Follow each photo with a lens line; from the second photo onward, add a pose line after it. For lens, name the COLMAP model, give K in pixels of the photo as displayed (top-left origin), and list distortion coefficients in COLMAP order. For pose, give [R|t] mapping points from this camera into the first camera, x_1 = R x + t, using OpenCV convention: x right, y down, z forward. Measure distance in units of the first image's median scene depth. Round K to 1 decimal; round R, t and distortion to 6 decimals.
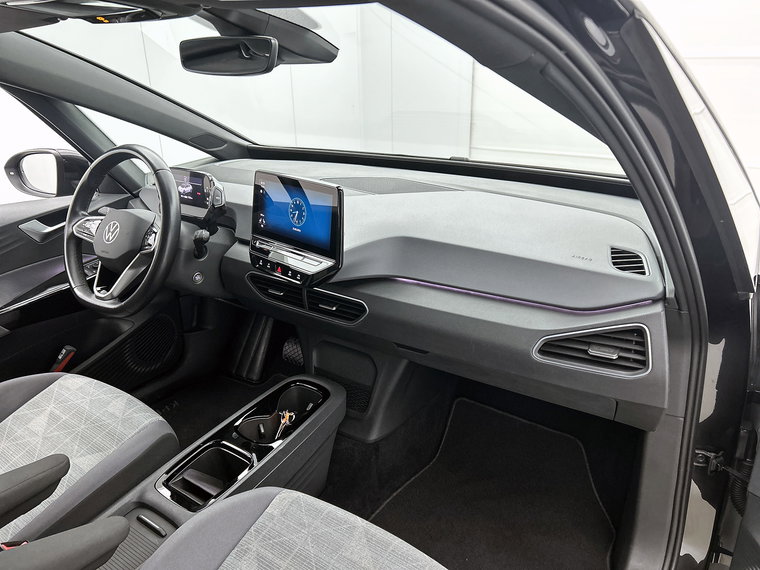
lens RADIAL K [[576.8, 0, 380.0], [0, 576.8, 285.0], [0, 0, 1]] dist [0.004534, -0.000170]
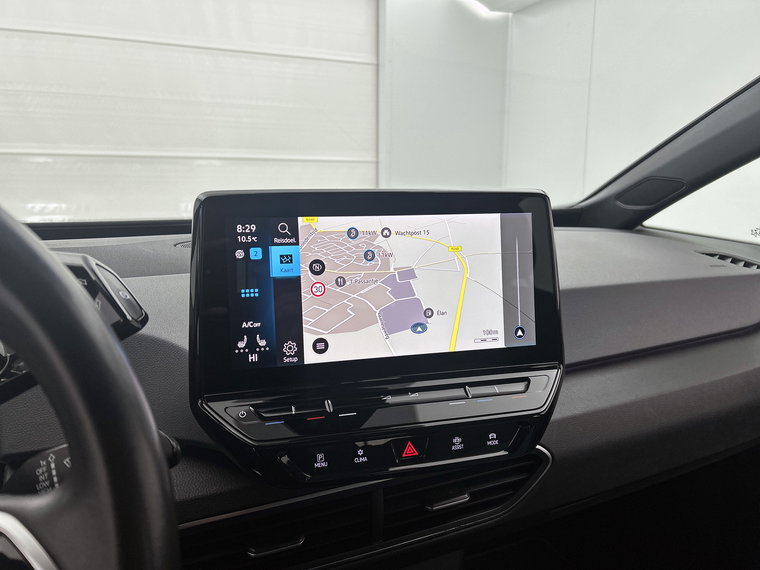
lens RADIAL K [[578.5, 0, 380.0], [0, 578.5, 285.0], [0, 0, 1]] dist [0.001021, 0.000174]
pose [[0.498741, -0.145506, 0.854450, -0.442297], [0.308918, 0.950911, -0.018382, -0.113850], [-0.809832, 0.273123, 0.519208, 0.763878]]
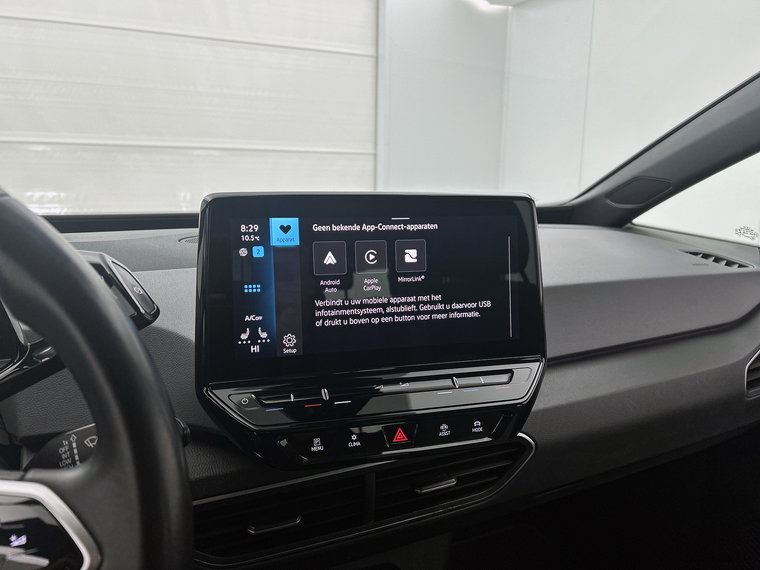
lens RADIAL K [[576.8, 0, 380.0], [0, 576.8, 285.0], [0, 0, 1]] dist [0.004534, -0.000170]
pose [[0.496090, -0.153221, 0.854645, -0.460248], [0.298694, 0.954346, -0.002285, -0.116382], [-0.815277, 0.256411, 0.519208, 0.749447]]
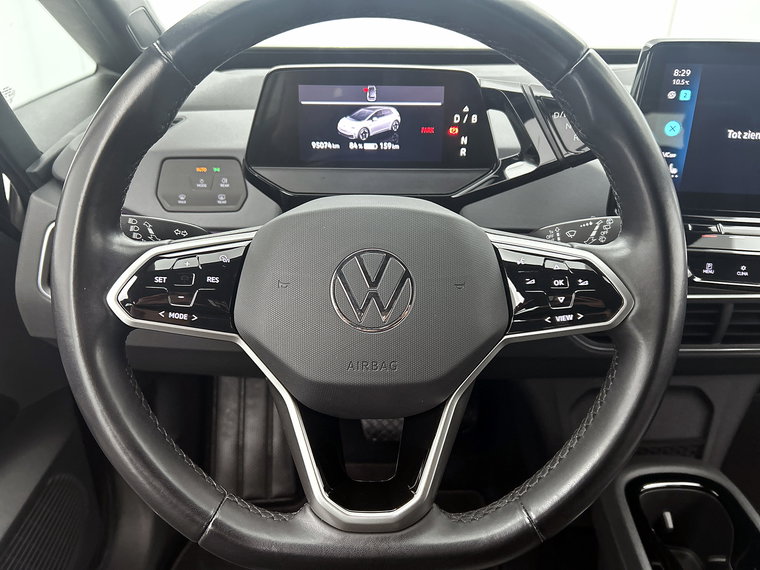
lens RADIAL K [[576.8, 0, 380.0], [0, 576.8, 285.0], [0, 0, 1]] dist [0.004534, -0.000170]
pose [[0.801116, -0.260404, 0.538891, -0.607852], [0.205608, 0.965331, 0.160813, -0.139658], [-0.562085, -0.018029, 0.826883, 0.774495]]
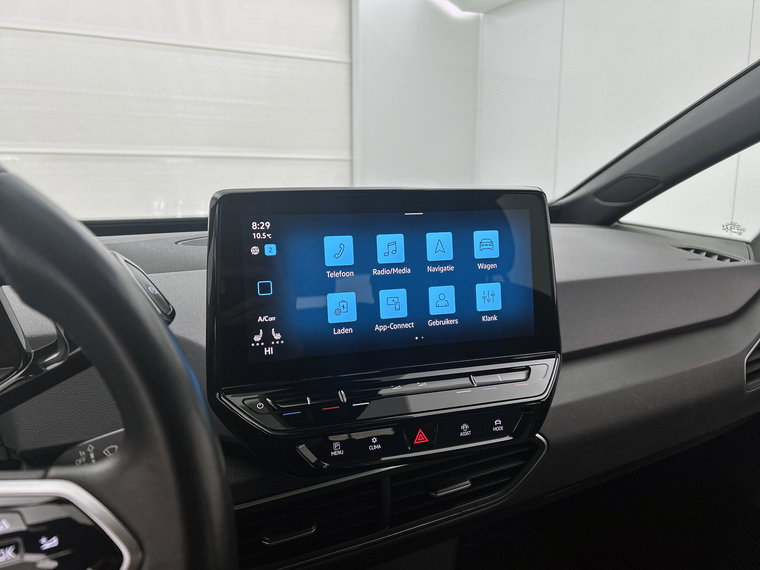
lens RADIAL K [[577.6, 0, 379.6], [0, 577.6, 280.6], [0, 0, 1]] dist [0.004230, -0.005283]
pose [[0.456344, -0.147093, 0.877561, -0.464483], [0.319148, 0.947678, -0.007115, -0.118728], [-0.830599, 0.283319, 0.479412, 0.776248]]
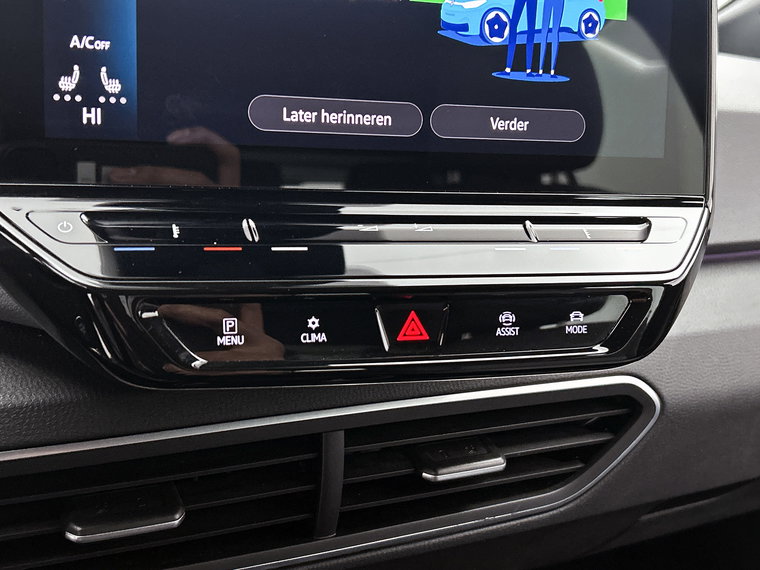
lens RADIAL K [[964.1, 0, 376.9], [0, 964.1, 289.0], [0, 0, 1]] dist [0.170305, -0.668455]
pose [[0.446880, -0.180206, 0.876256, -0.404821], [0.257762, 0.963898, 0.066774, -0.056685], [-0.856655, 0.196026, 0.477197, 0.824437]]
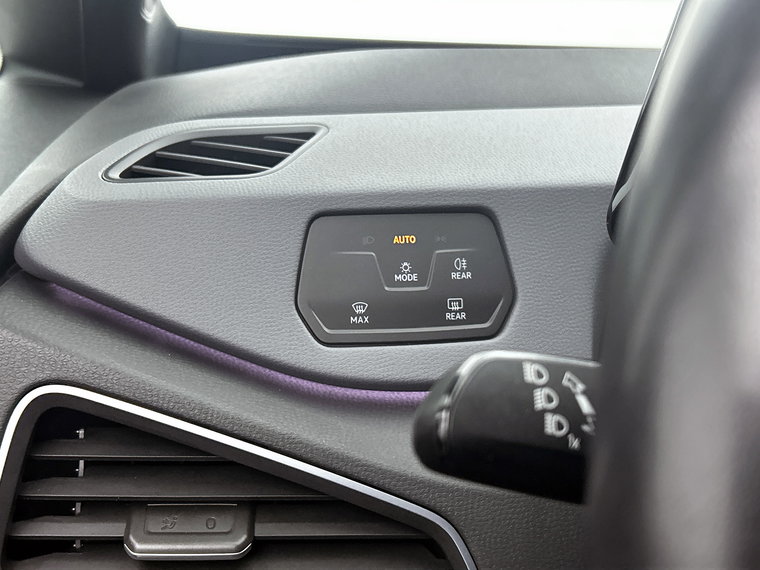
lens RADIAL K [[837.5, 0, 380.0], [0, 837.5, 285.0], [0, 0, 1]] dist [0.106711, 0.002186]
pose [[0.710902, -0.180597, 0.679708, -0.645925], [0.242487, 0.970146, 0.004151, -0.173190], [-0.660165, 0.161870, 0.733471, 1.048898]]
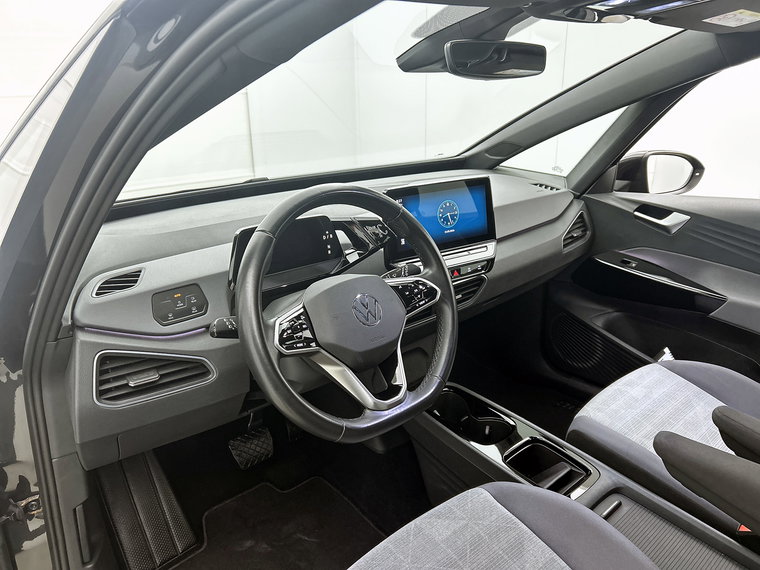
lens RADIAL K [[576.8, 0, 380.0], [0, 576.8, 285.0], [0, 0, 1]] dist [0.004534, -0.000170]
pose [[0.218297, -0.319363, 0.922146, -1.082476], [0.369767, 0.901545, 0.224695, -0.269049], [-0.903116, 0.291929, 0.314895, 0.764573]]
